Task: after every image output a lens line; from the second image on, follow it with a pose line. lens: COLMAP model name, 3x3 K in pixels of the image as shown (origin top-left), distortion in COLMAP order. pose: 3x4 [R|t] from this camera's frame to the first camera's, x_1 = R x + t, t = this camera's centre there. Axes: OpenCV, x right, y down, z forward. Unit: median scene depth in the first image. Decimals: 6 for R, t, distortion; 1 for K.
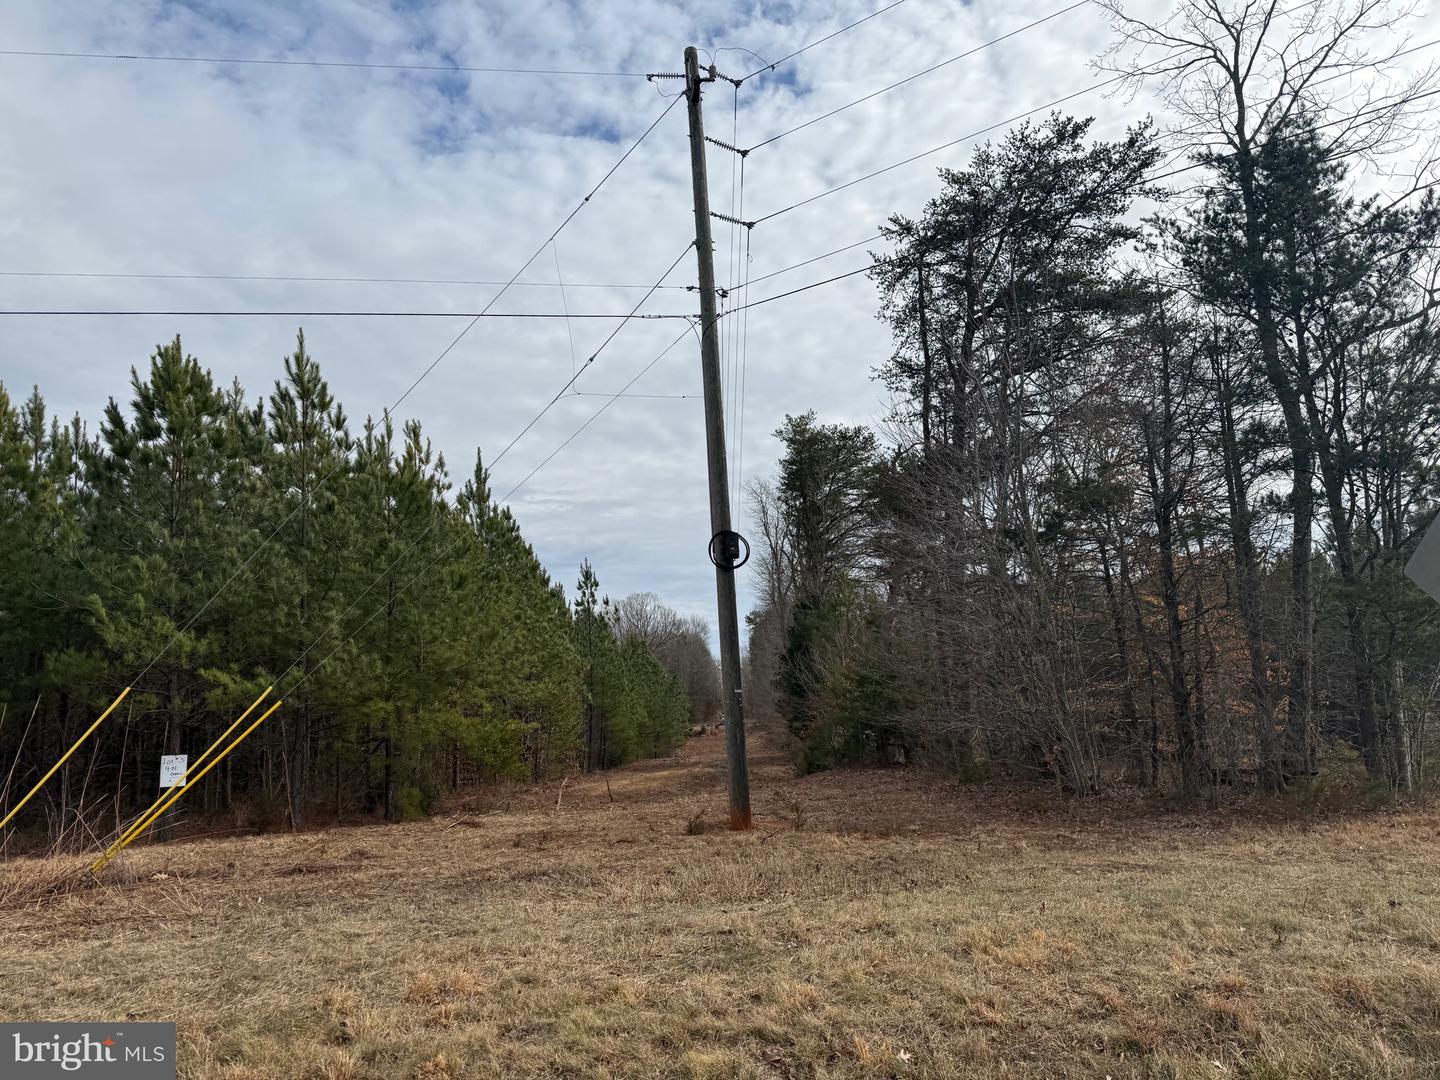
lens RADIAL K [[1004.7, 0, 720.8], [0, 1004.7, 559.8], [0, 0, 1]] dist [0.077552, -0.158842]
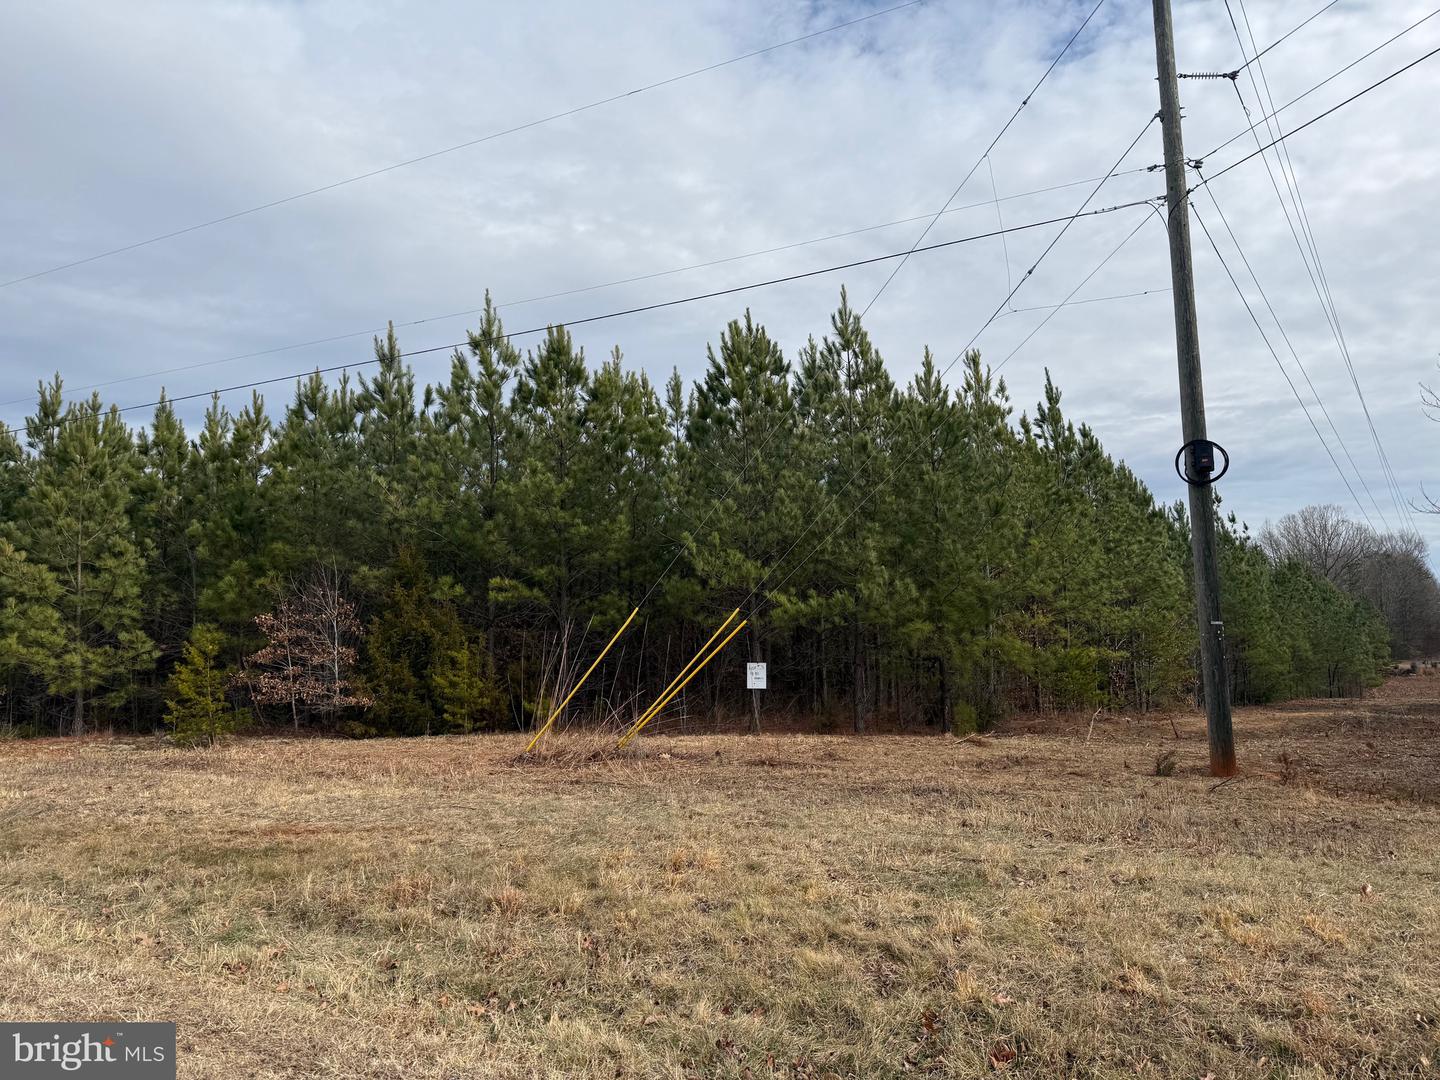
lens RADIAL K [[1017.9, 0, 720.0], [0, 1017.9, 540.0], [0, 0, 1]] dist [-0.000392, -0.056088]
pose [[0.775017, -0.026876, -0.631369, 0.175366], [0.062500, 0.997457, 0.034260, 0.002285], [0.628842, -0.066013, 0.774725, 0.038437]]
